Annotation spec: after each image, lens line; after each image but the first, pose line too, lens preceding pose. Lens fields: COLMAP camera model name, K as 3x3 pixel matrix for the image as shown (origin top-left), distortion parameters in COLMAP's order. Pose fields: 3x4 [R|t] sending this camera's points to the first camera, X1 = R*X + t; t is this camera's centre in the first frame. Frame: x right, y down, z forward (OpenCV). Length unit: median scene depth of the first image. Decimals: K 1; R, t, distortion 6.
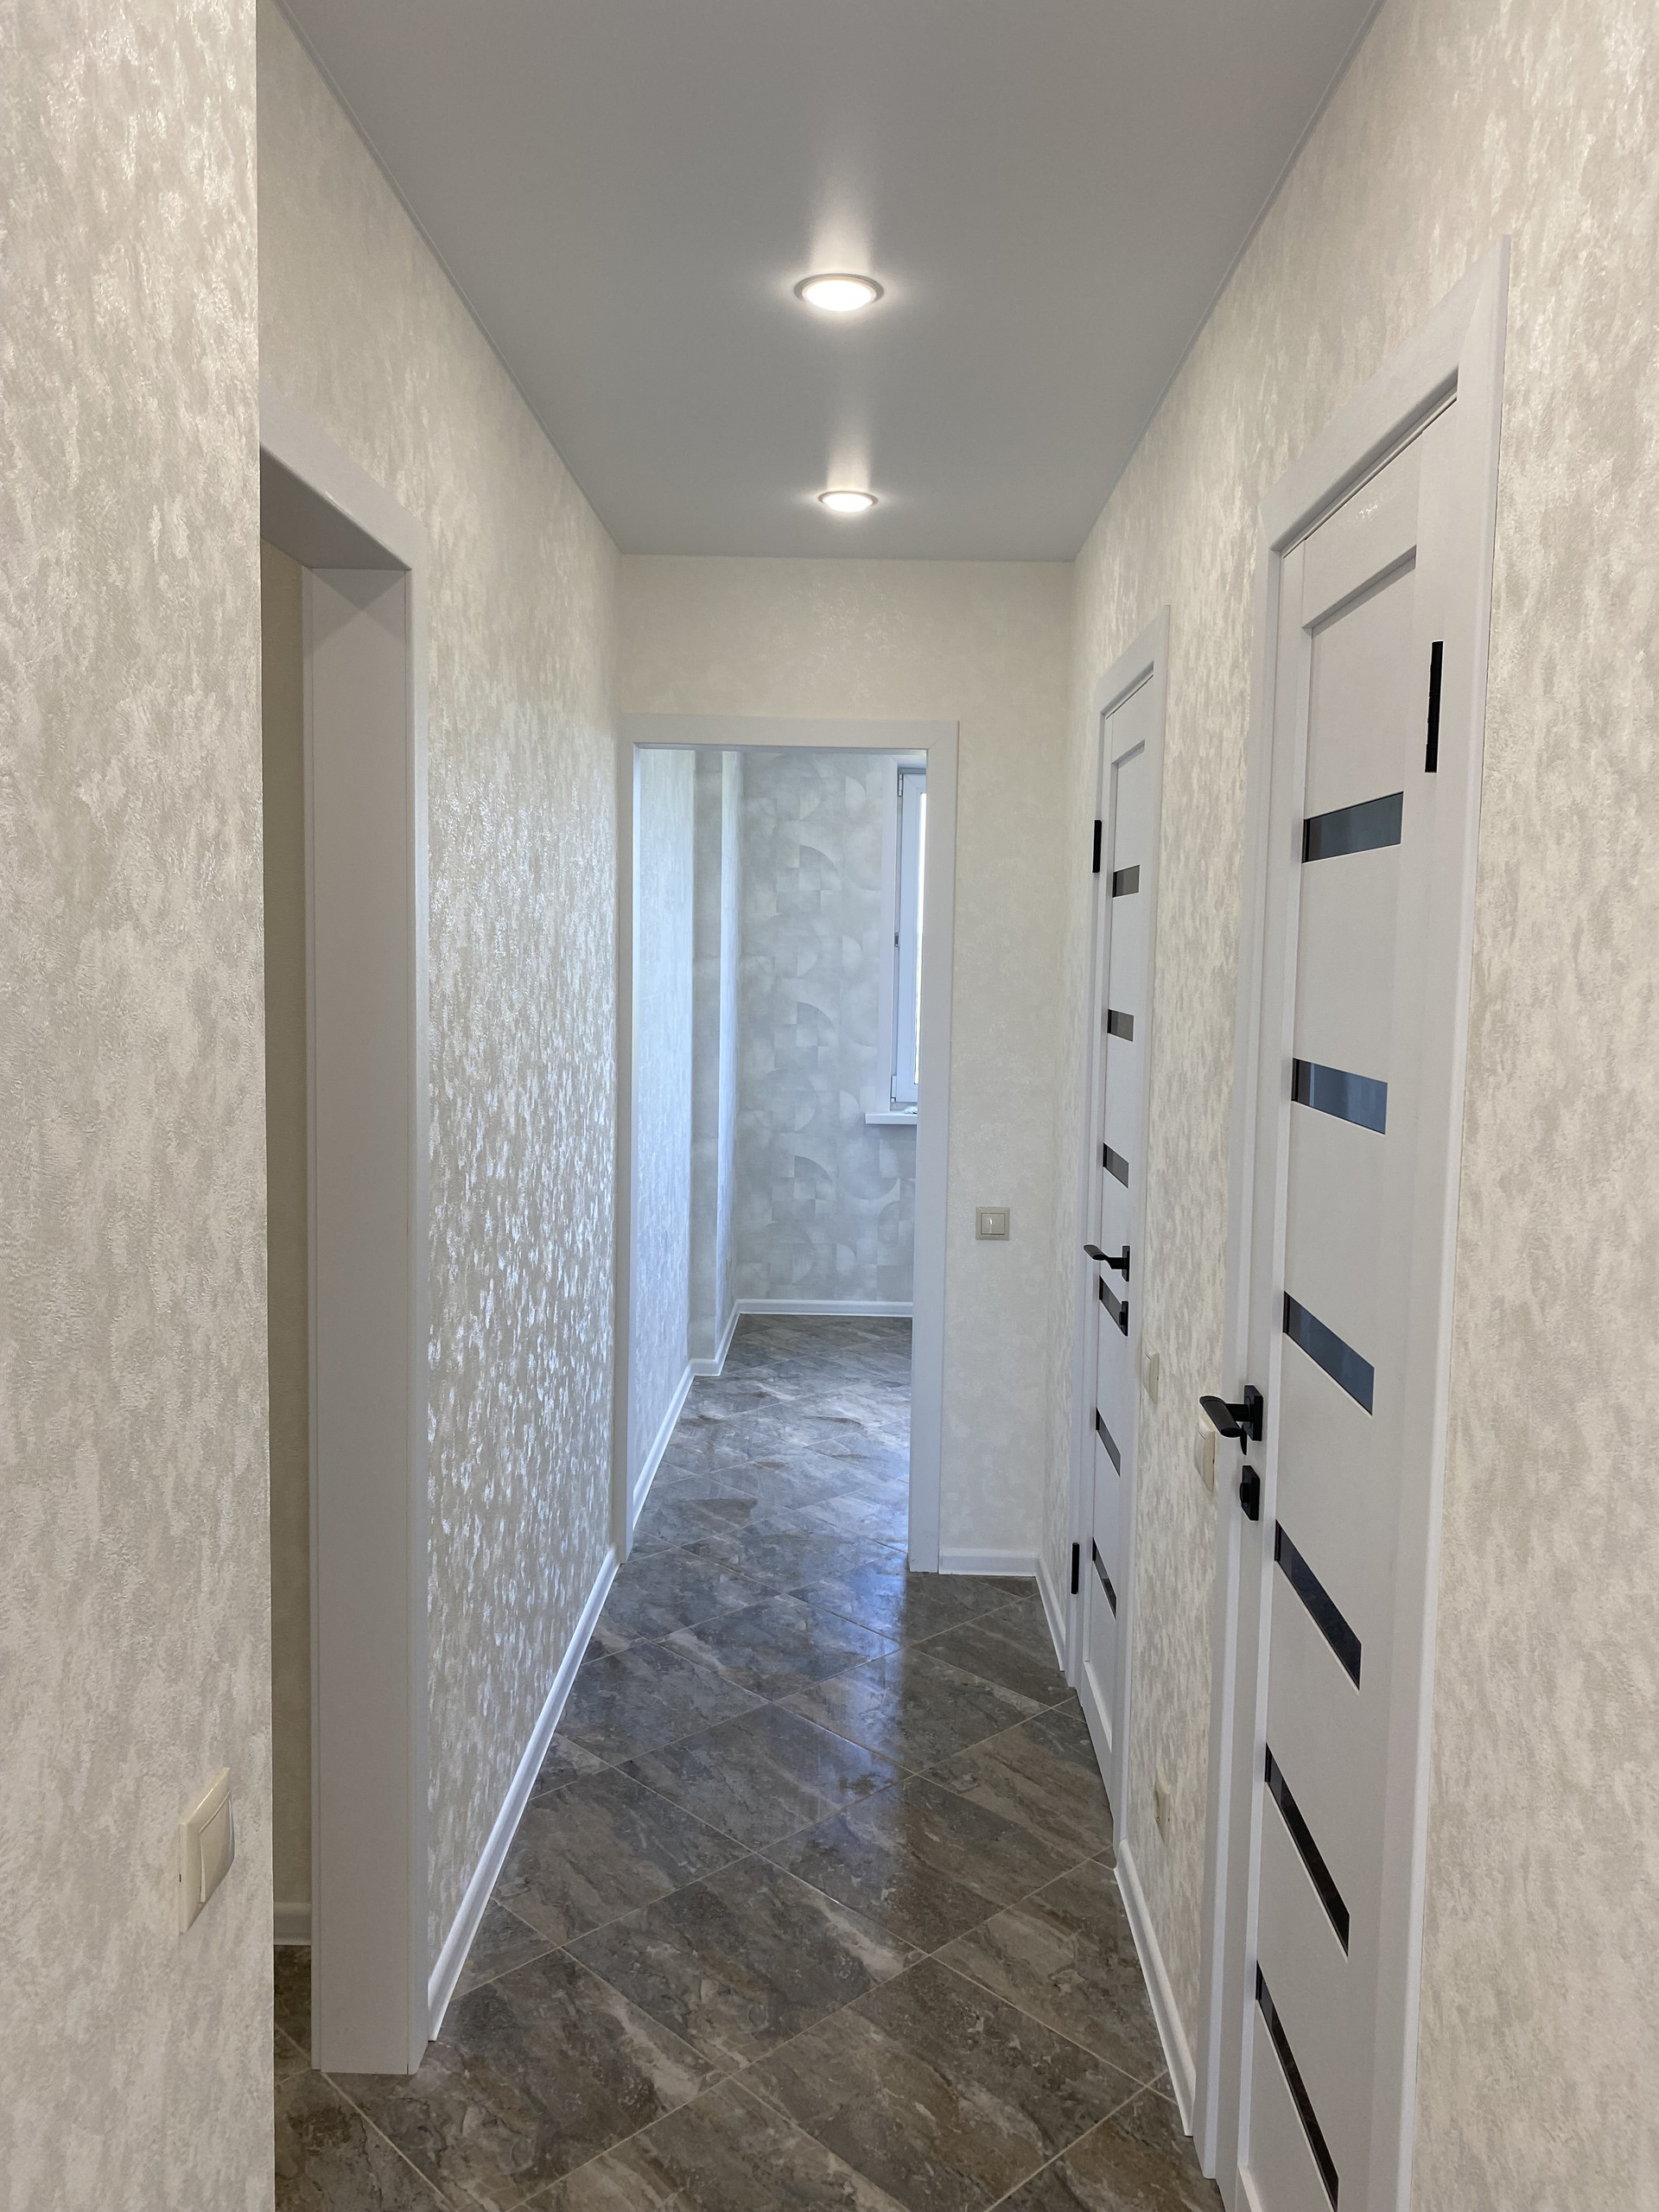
lens RADIAL K [[1676.5, 0, 836.5], [0, 1676.5, 1092.4], [0, 0, 1]] dist [0.002083, 0.002498]
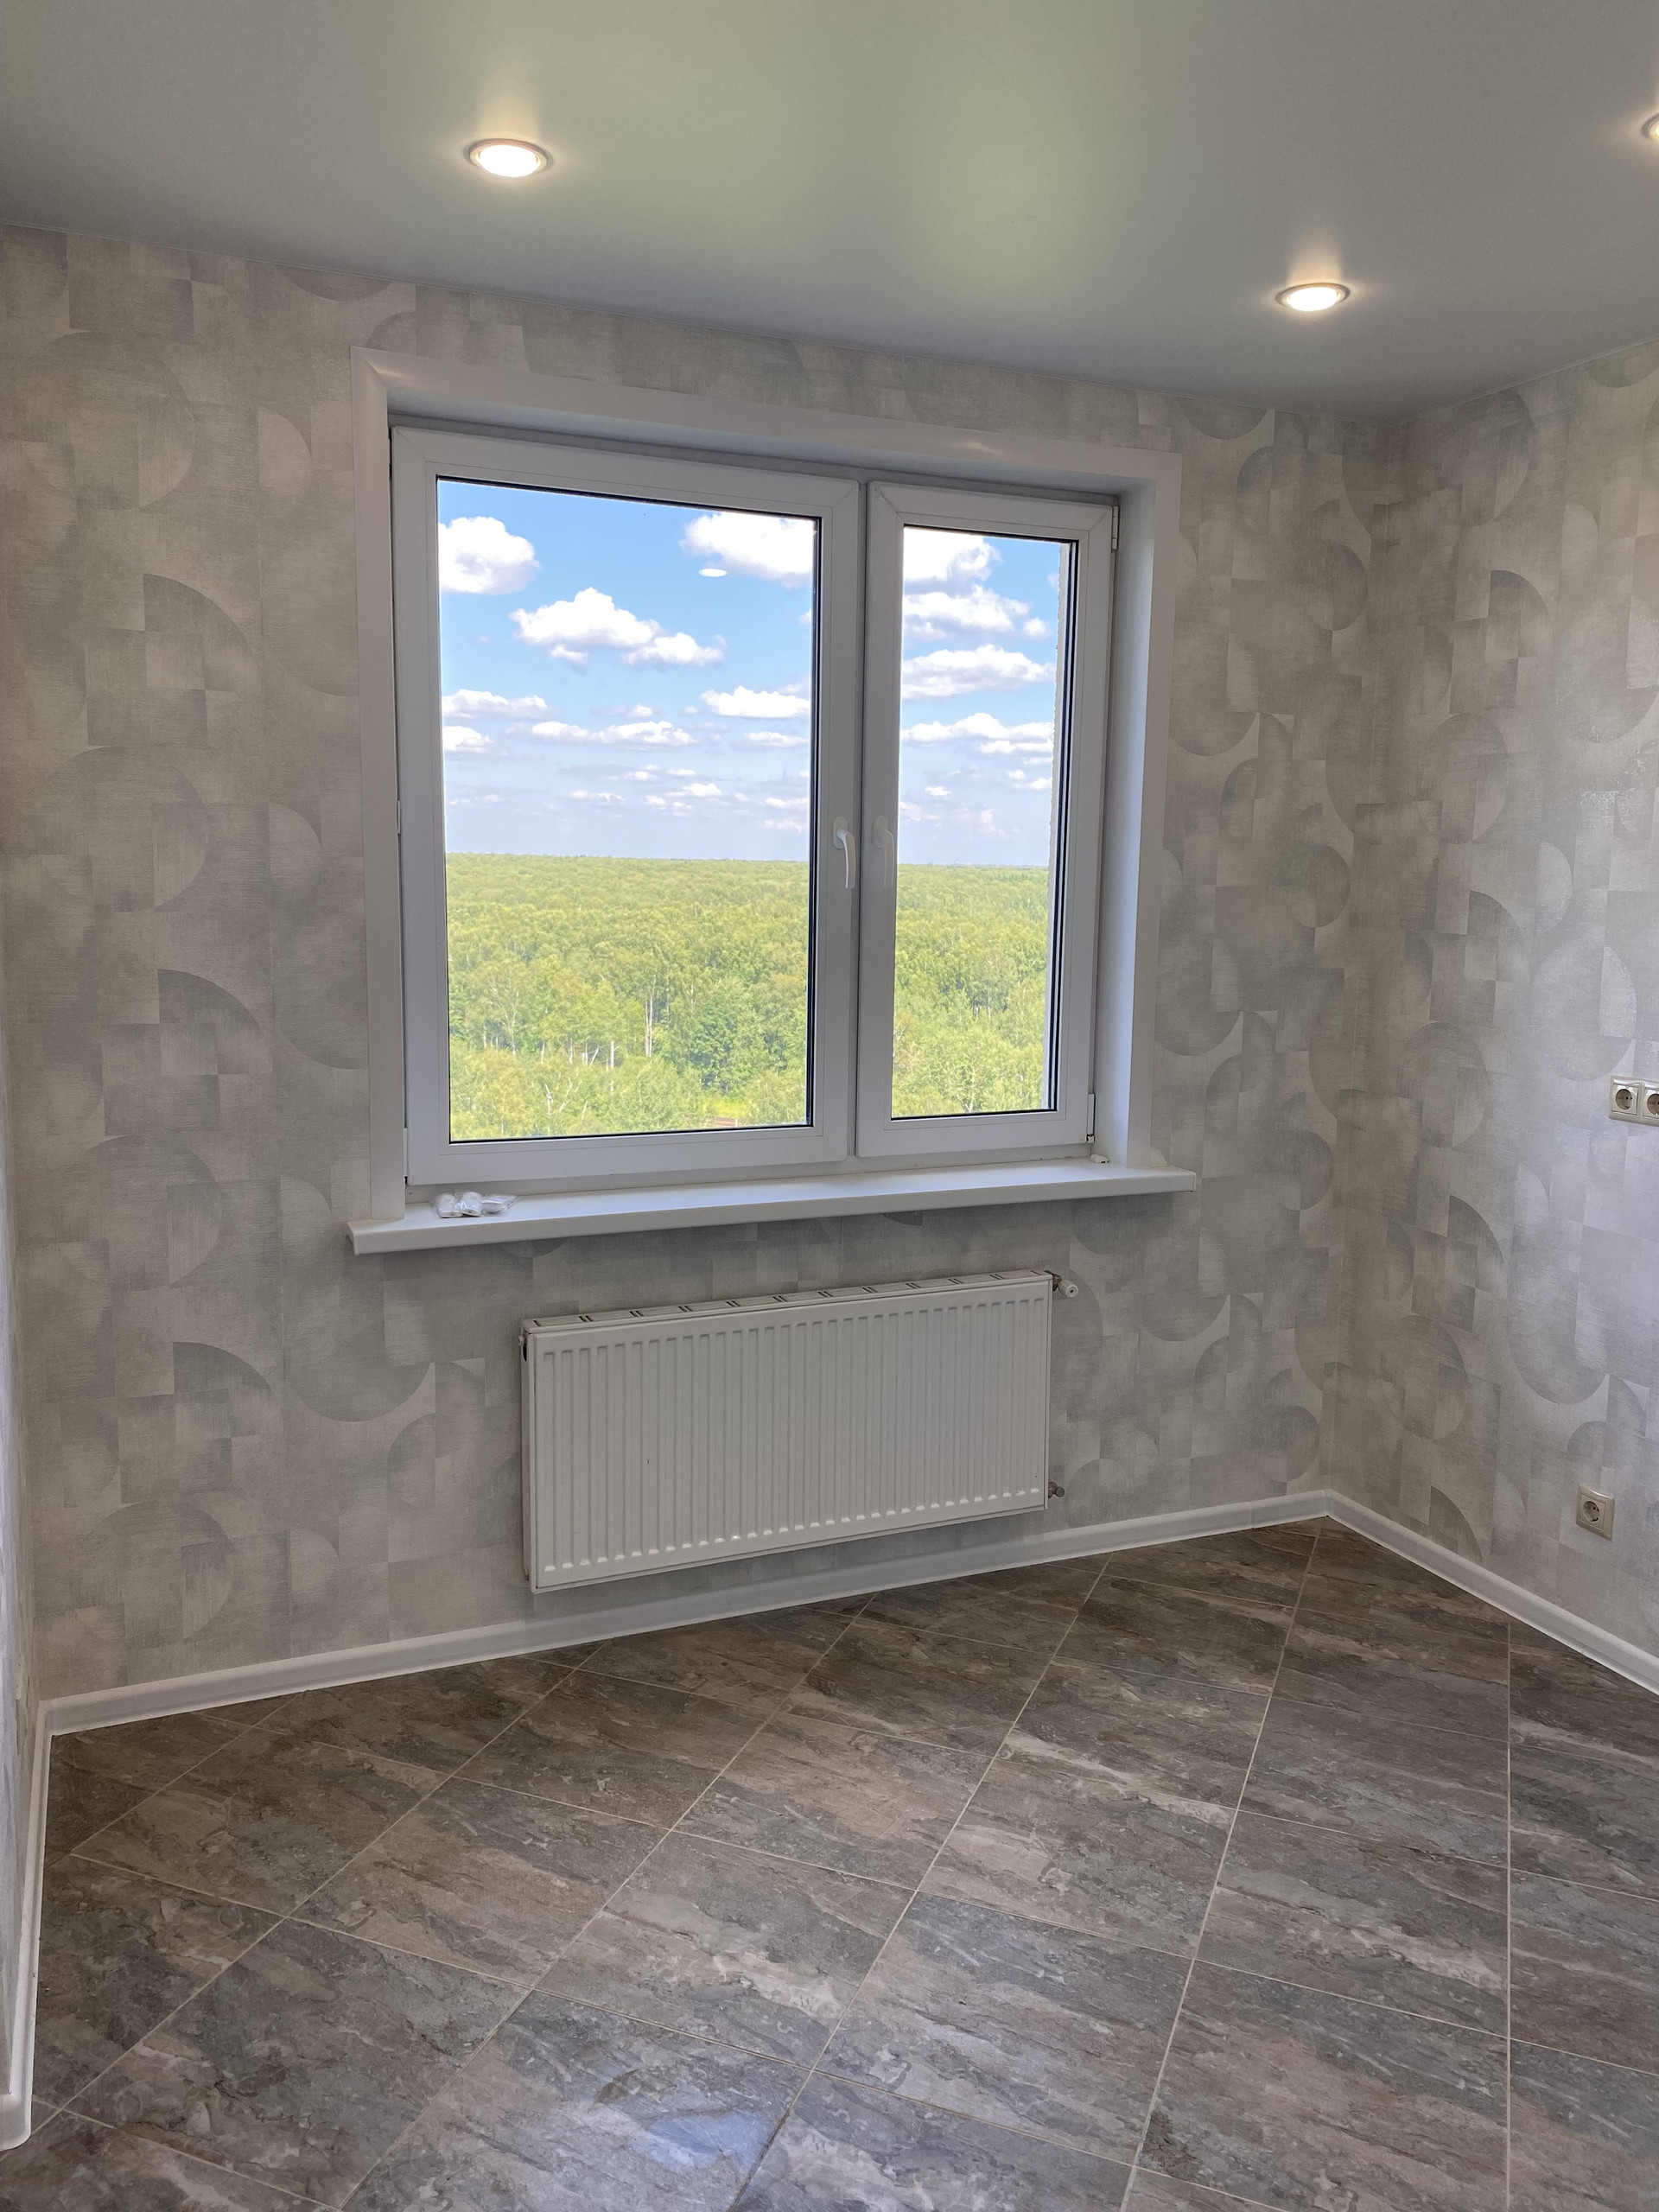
lens RADIAL K [[1676.5, 0, 836.5], [0, 1676.5, 1092.4], [0, 0, 1]] dist [0.002083, 0.002498]
pose [[0.909310, -0.055925, 0.412343, -0.043436], [0.021747, 0.995960, 0.087123, -0.056138], [-0.415550, -0.070254, 0.906853, 0.563272]]
